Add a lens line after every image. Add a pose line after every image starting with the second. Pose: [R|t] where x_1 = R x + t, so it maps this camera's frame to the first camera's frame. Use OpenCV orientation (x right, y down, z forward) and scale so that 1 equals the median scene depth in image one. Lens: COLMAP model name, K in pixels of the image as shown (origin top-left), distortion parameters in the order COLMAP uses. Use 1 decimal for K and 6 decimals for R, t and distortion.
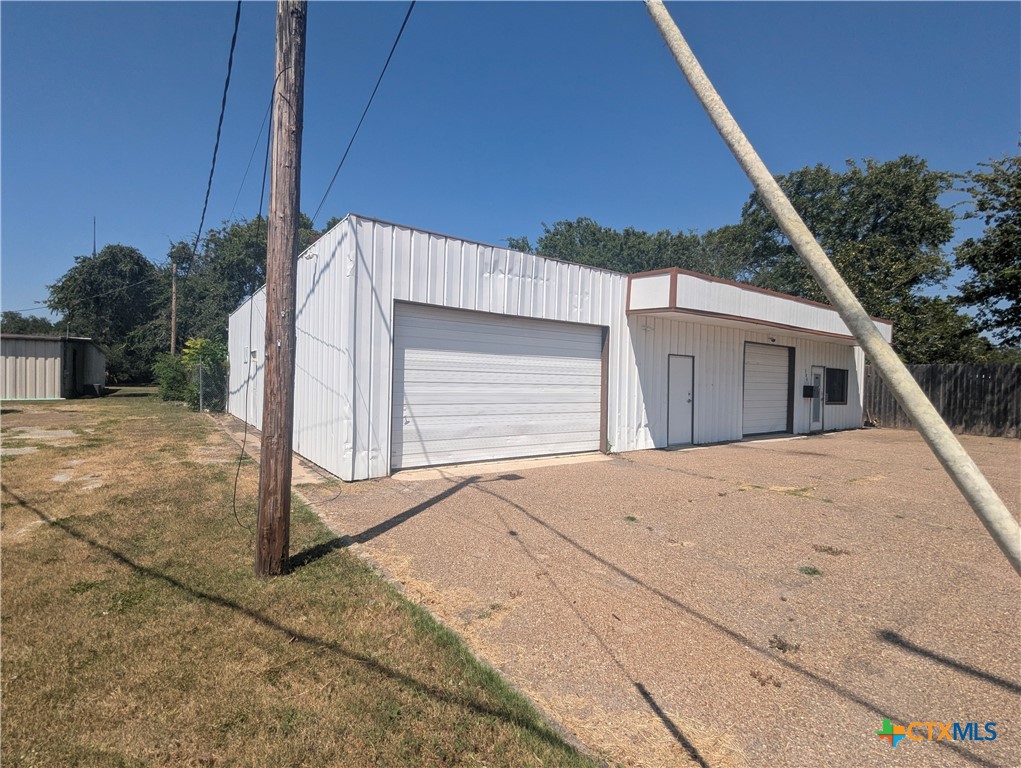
lens RADIAL K [[478.1, 0, 510.5], [0, 478.1, 384.0], [0, 0, 1]] dist [0.000059, 0.000209]
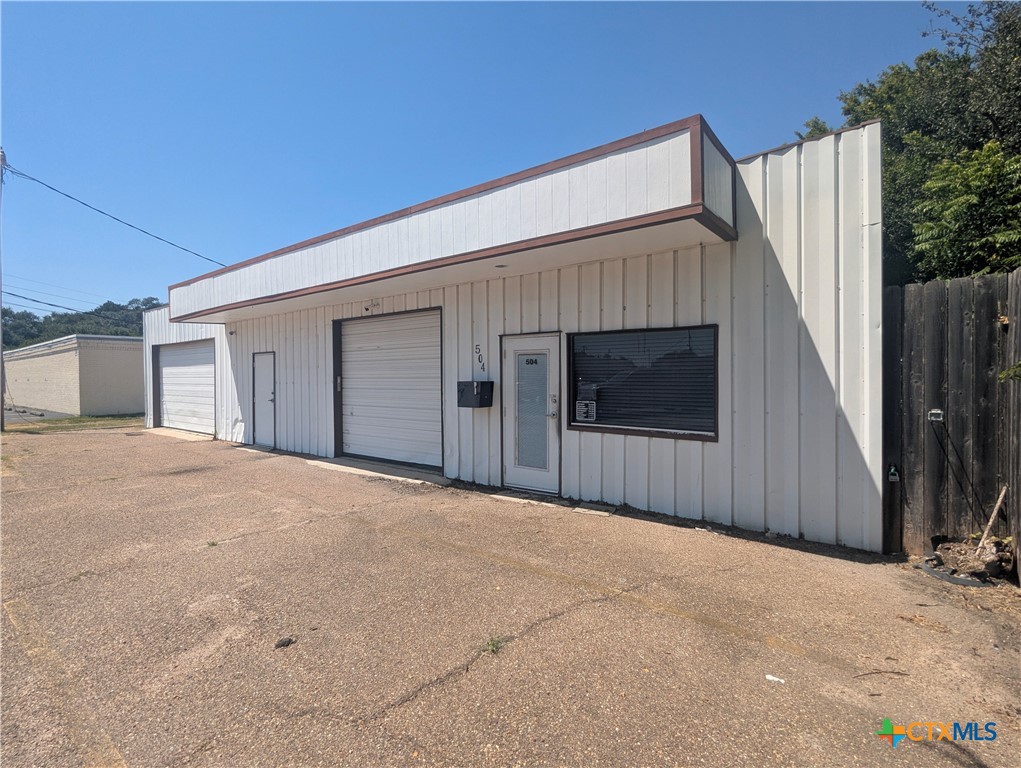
lens RADIAL K [[496.8, 0, 509.4], [0, 496.8, 378.4], [0, 0, 1]] dist [0.000402, 0.000331]
pose [[0.281153, -0.015610, -0.959536, 1.521659], [0.010329, 0.999859, -0.013239, 0.010564], [0.959607, -0.006189, 0.281275, 1.250262]]
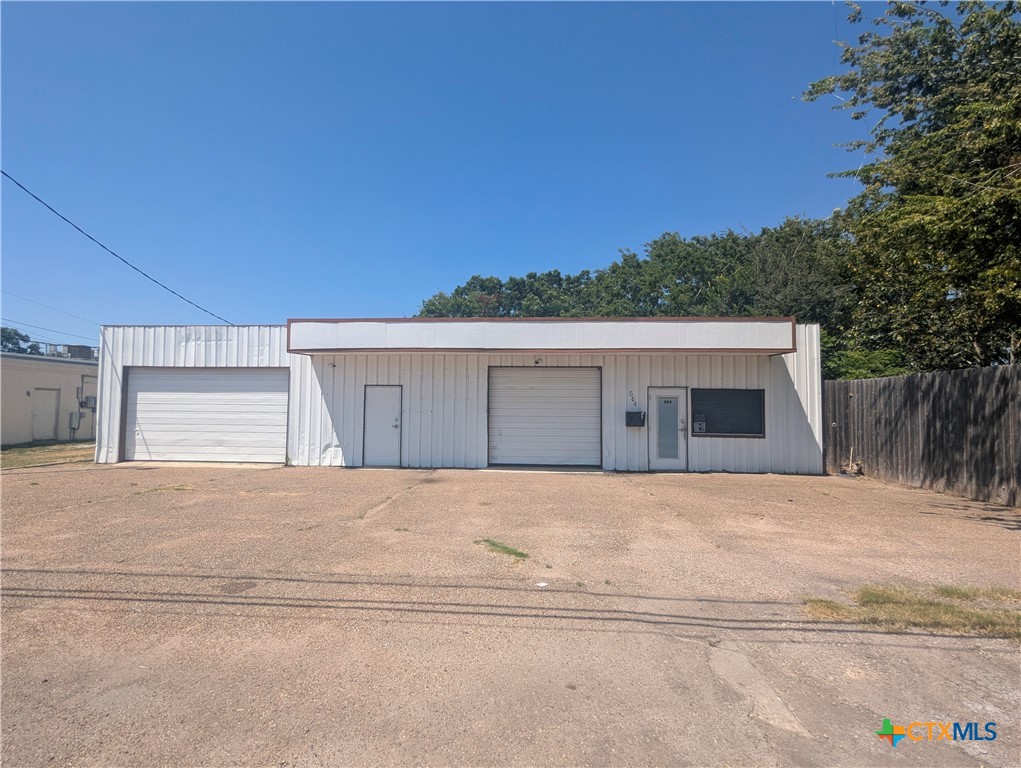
lens RADIAL K [[478.1, 0, 510.5], [0, 478.1, 384.0], [0, 0, 1]] dist [0.000059, 0.000209]
pose [[0.779184, -0.045397, -0.625149, 1.352823], [0.004060, 0.997718, -0.067392, 0.014389], [0.626782, 0.049973, 0.777591, 0.330156]]
